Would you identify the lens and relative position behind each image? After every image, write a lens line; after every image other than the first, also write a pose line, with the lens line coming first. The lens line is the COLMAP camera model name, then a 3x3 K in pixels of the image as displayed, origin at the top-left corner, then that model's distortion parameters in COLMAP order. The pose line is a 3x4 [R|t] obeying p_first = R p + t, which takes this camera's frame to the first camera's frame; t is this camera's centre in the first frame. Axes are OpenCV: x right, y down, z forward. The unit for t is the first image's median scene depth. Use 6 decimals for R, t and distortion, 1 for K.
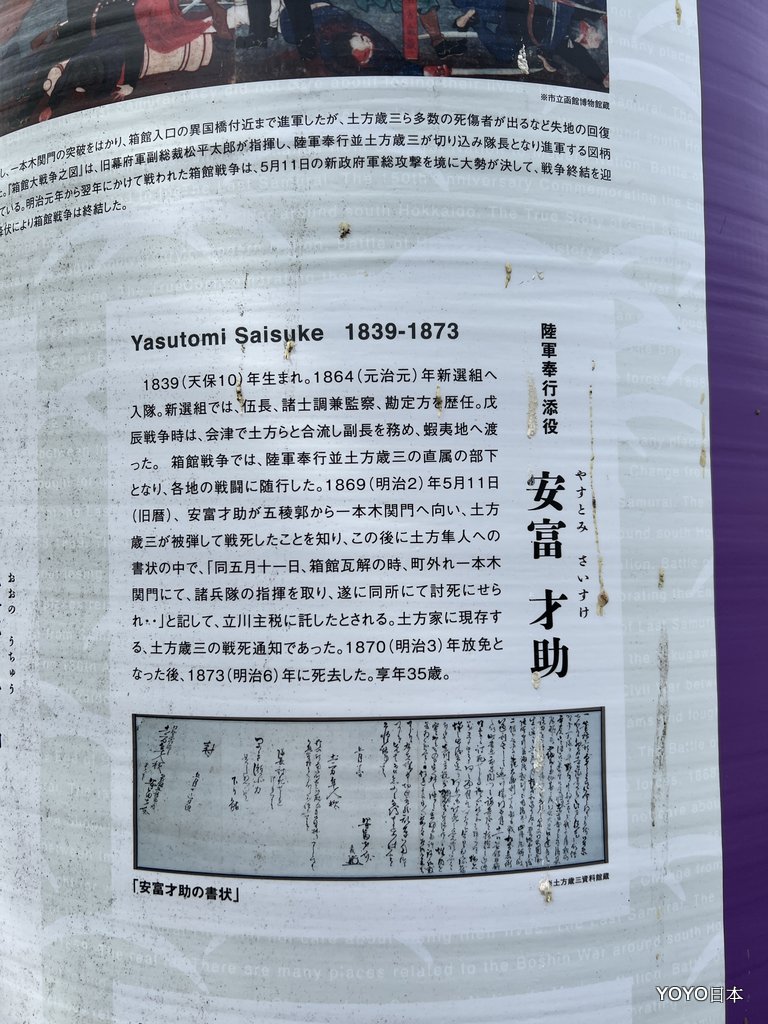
lens RADIAL K [[771.5, 0, 355.6], [0, 771.5, 514.6], [0, 0, 1]] dist [0.026389, -0.039628]
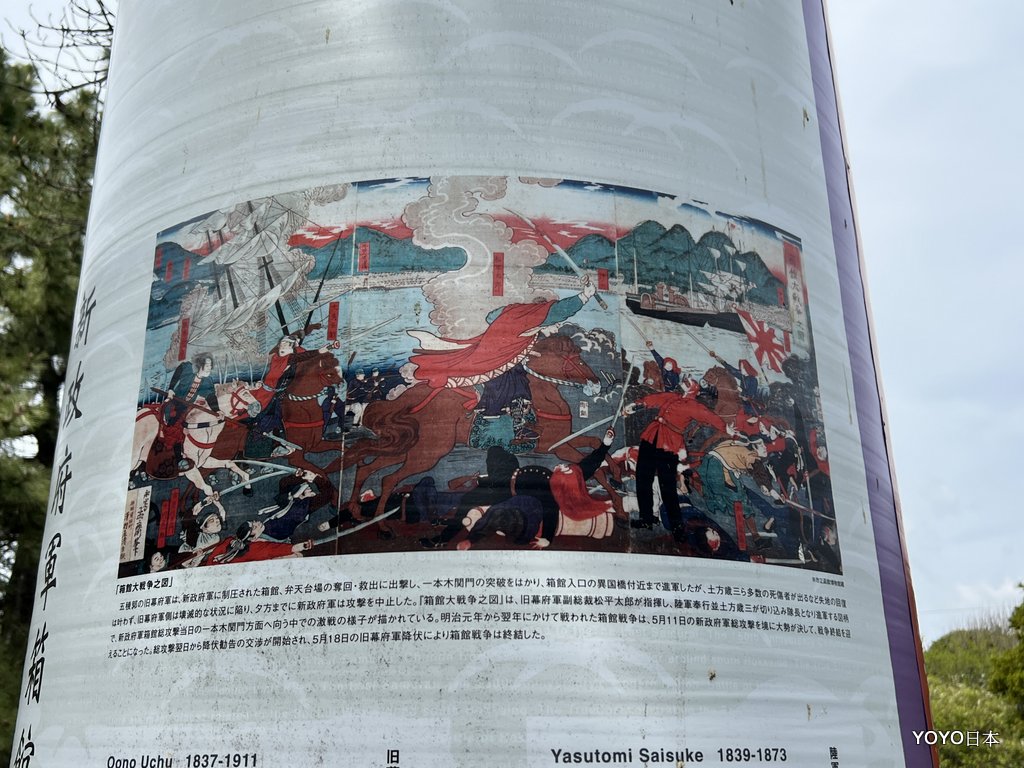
lens RADIAL K [[1023.3, 0, 513.3], [0, 1023.3, 383.6], [0, 0, 1]] dist [0.019823, 0.000000]
pose [[0.911556, 0.149817, 0.382912, -1.057142], [-0.013305, 0.941517, -0.336703, -0.232596], [-0.410962, 0.301829, 0.860238, -0.525513]]
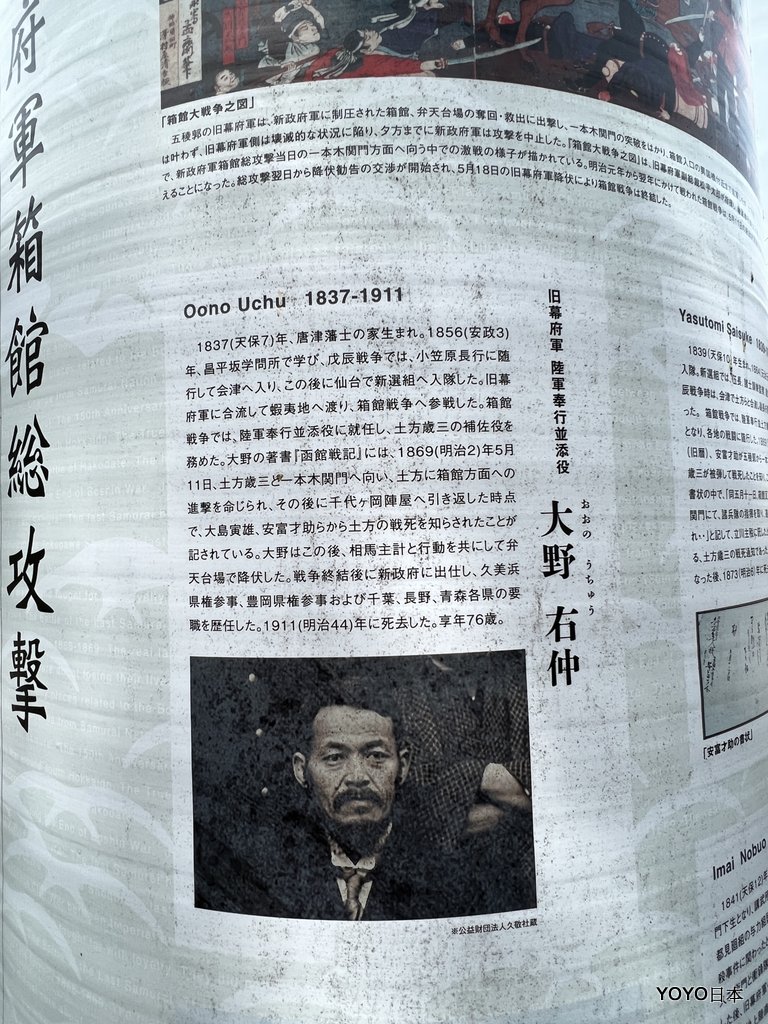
lens RADIAL K [[566.9, 0, 375.0], [0, 566.9, 505.7], [0, 0, 1]] dist [0.001096, -0.002688]
pose [[0.723381, 0.026791, 0.689930, -1.291397], [0.004241, 0.999056, -0.043241, 0.126587], [-0.690437, 0.034206, 0.722584, 0.703106]]
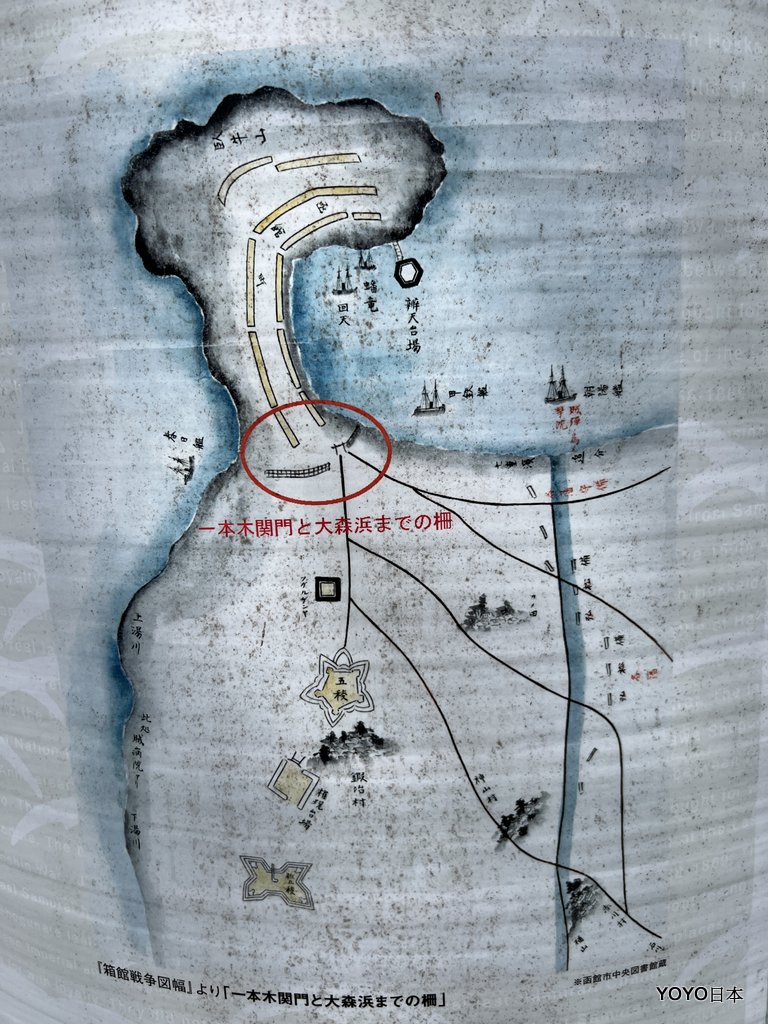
lens RADIAL K [[771.5, 0, 388.7], [0, 771.5, 509.6], [0, 0, 1]] dist [0.026389, -0.039628]
pose [[0.759090, -0.133330, 0.637185, -1.150711], [0.013903, 0.981898, 0.188898, 1.071818], [-0.650837, -0.134532, 0.747203, 0.637615]]
